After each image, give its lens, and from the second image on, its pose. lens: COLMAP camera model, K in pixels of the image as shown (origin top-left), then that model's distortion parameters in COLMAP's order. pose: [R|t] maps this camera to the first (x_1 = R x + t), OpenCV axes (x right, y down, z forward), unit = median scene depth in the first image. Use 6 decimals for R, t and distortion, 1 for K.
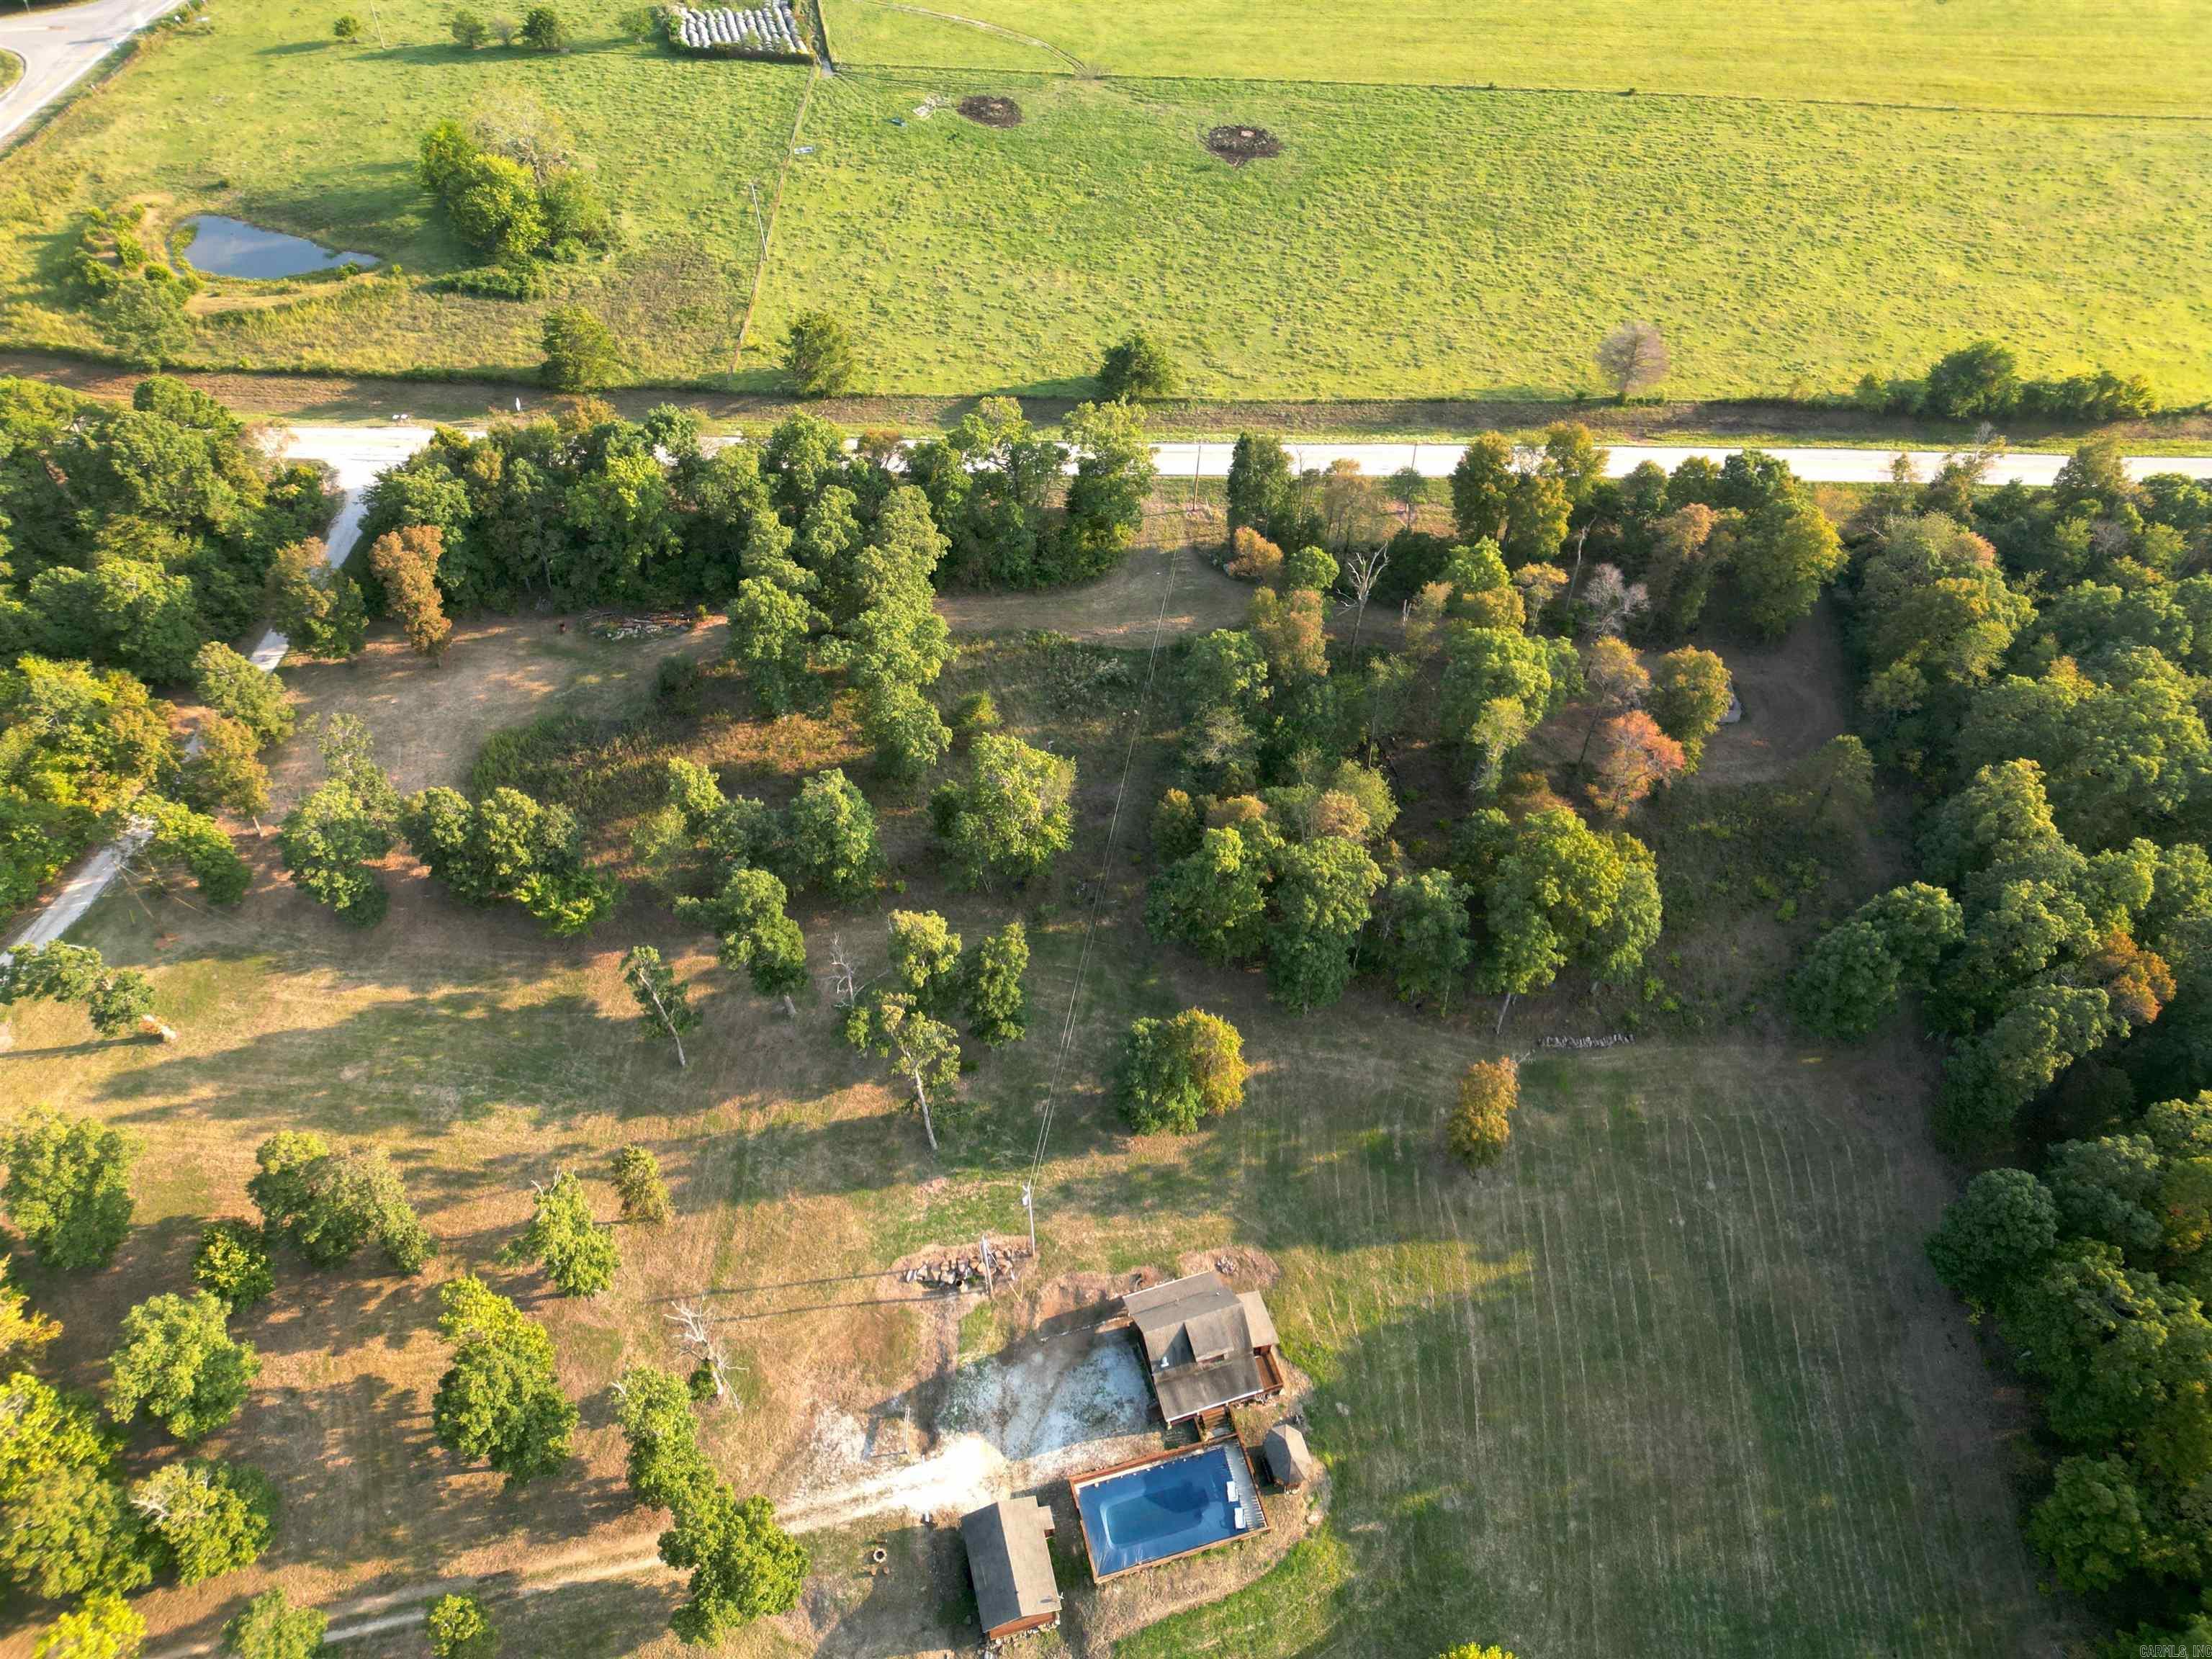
lens RADIAL K [[1552.3, 0, 1094.3], [0, 1552.3, 808.4], [0, 0, 1]] dist [0.080392, -0.081607]
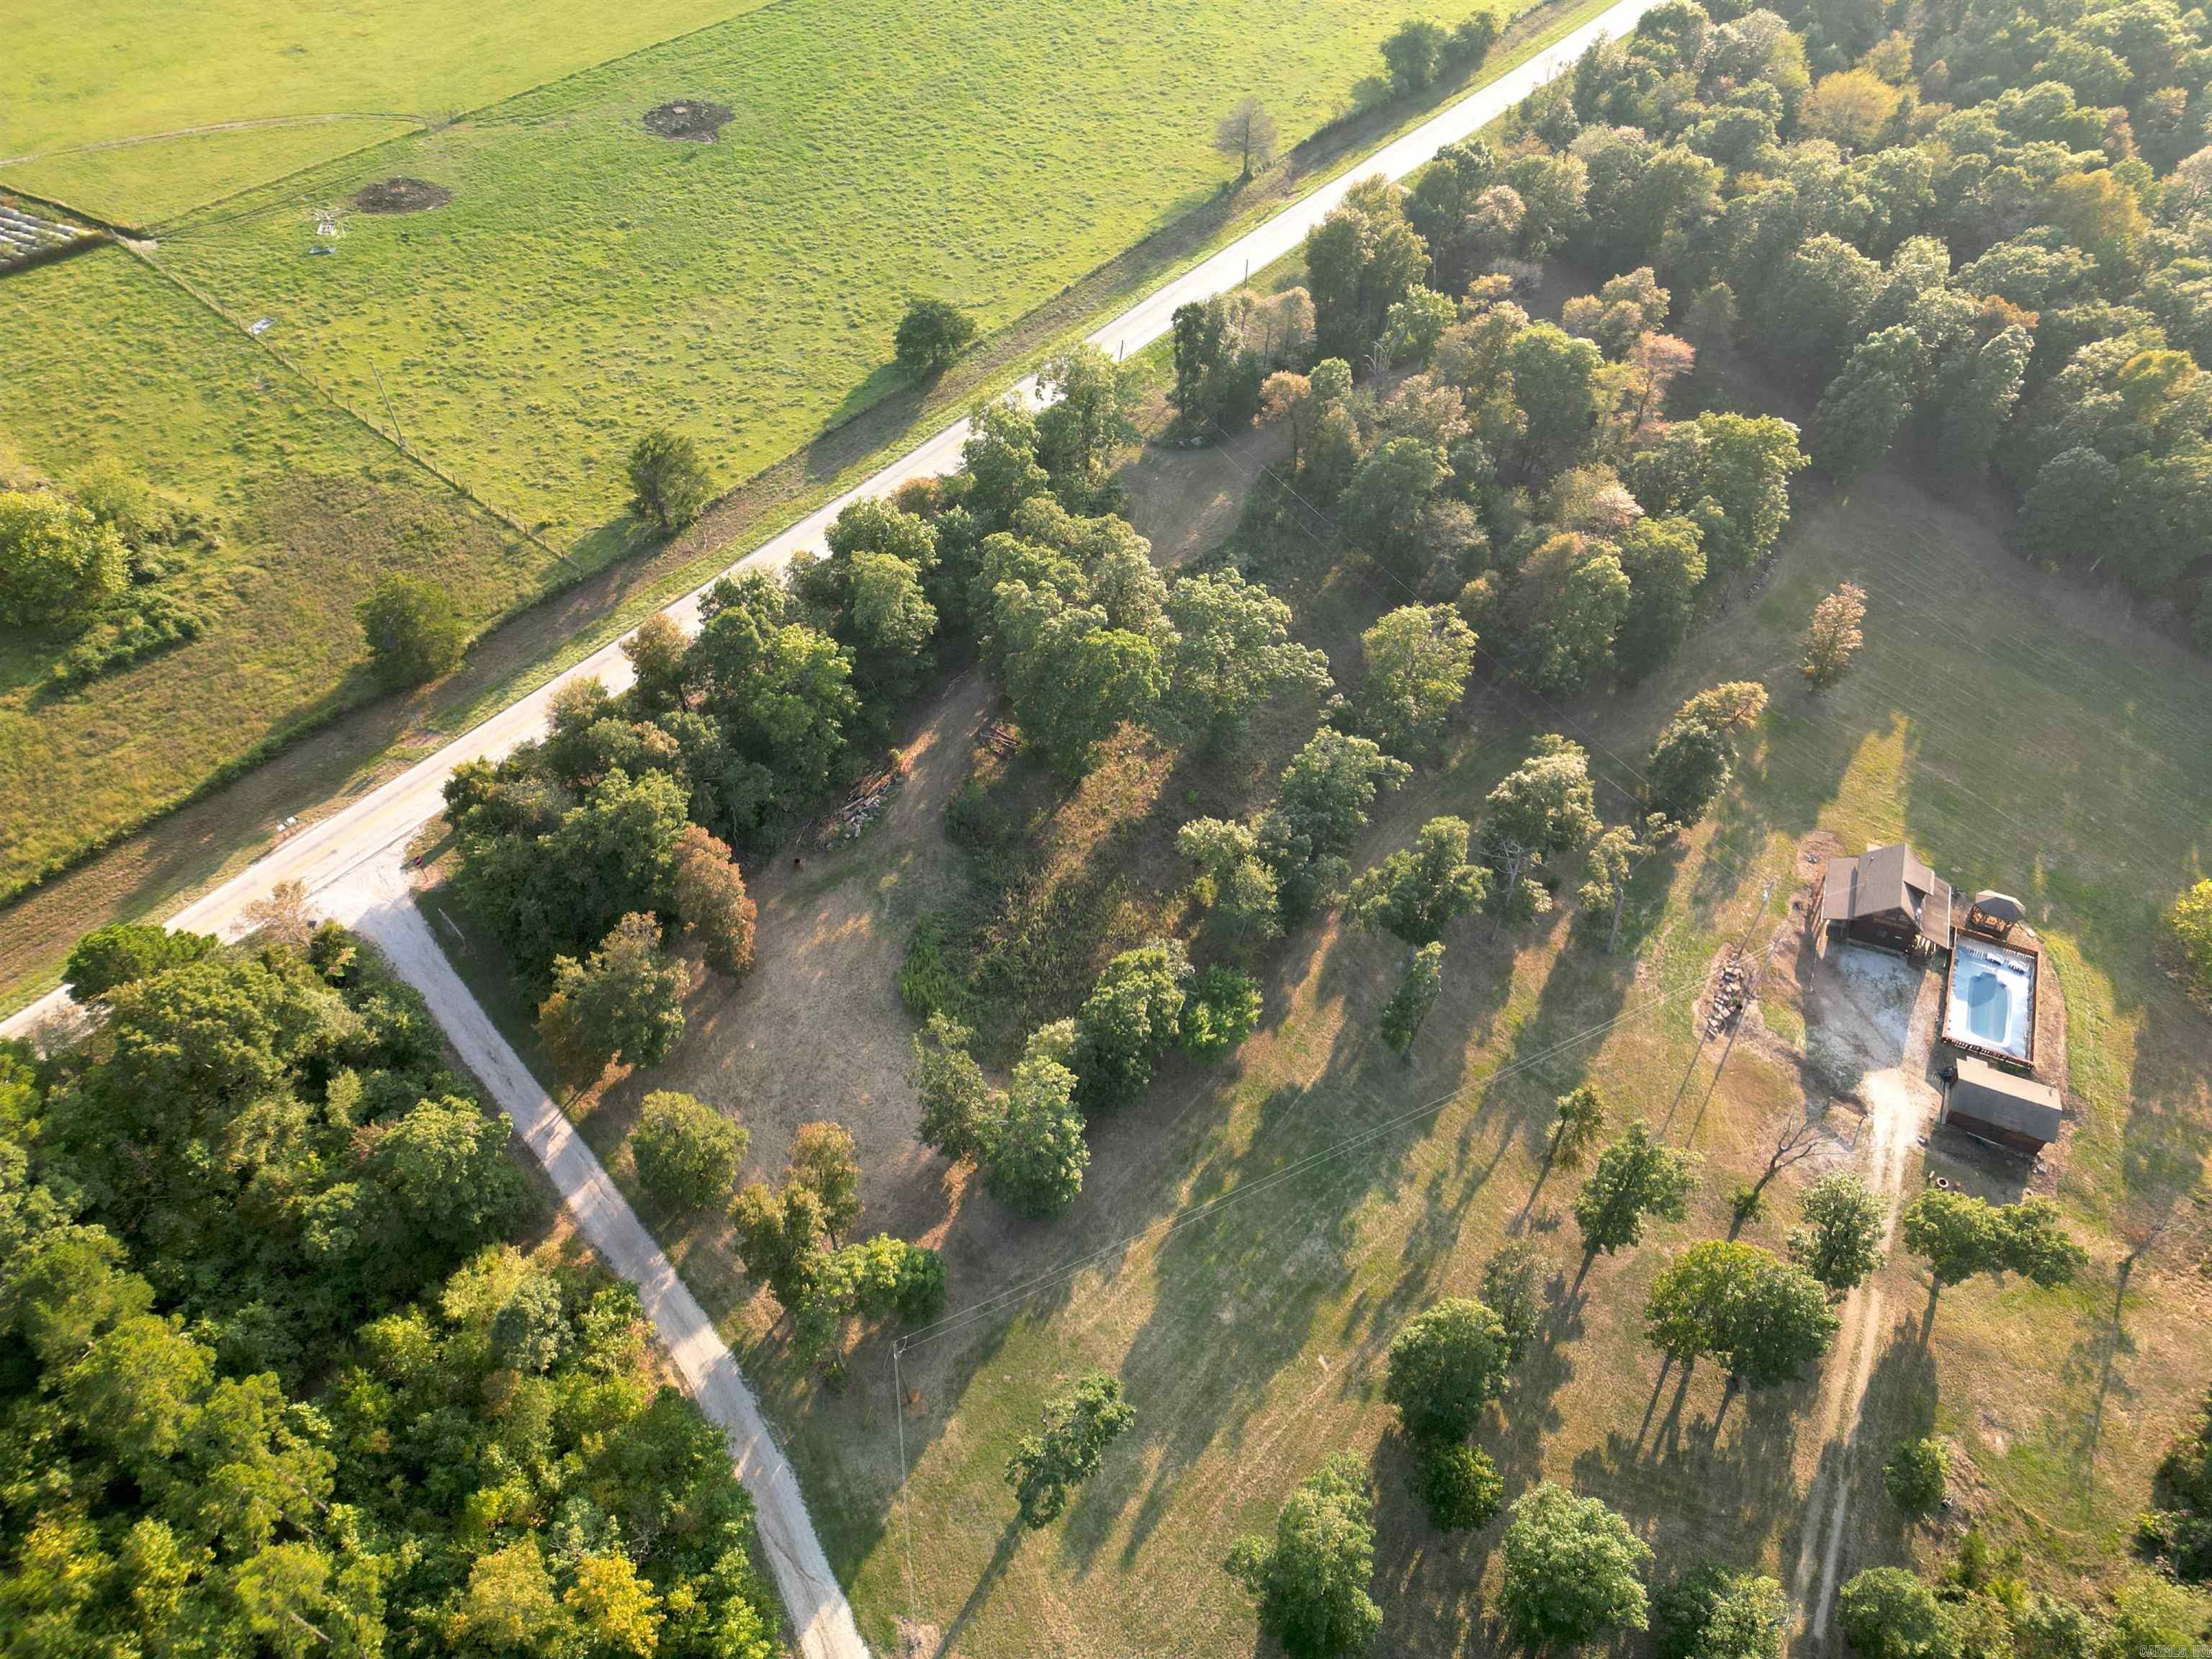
lens RADIAL K [[1538.3, 0, 1107.6], [0, 1538.3, 834.1], [0, 0, 1]] dist [0.075576, -0.056948]
pose [[0.625479, -0.587400, 0.513554, -0.825770], [0.563834, 0.795246, 0.222880, -0.276992], [-0.539321, 0.150152, 0.828606, 0.305272]]
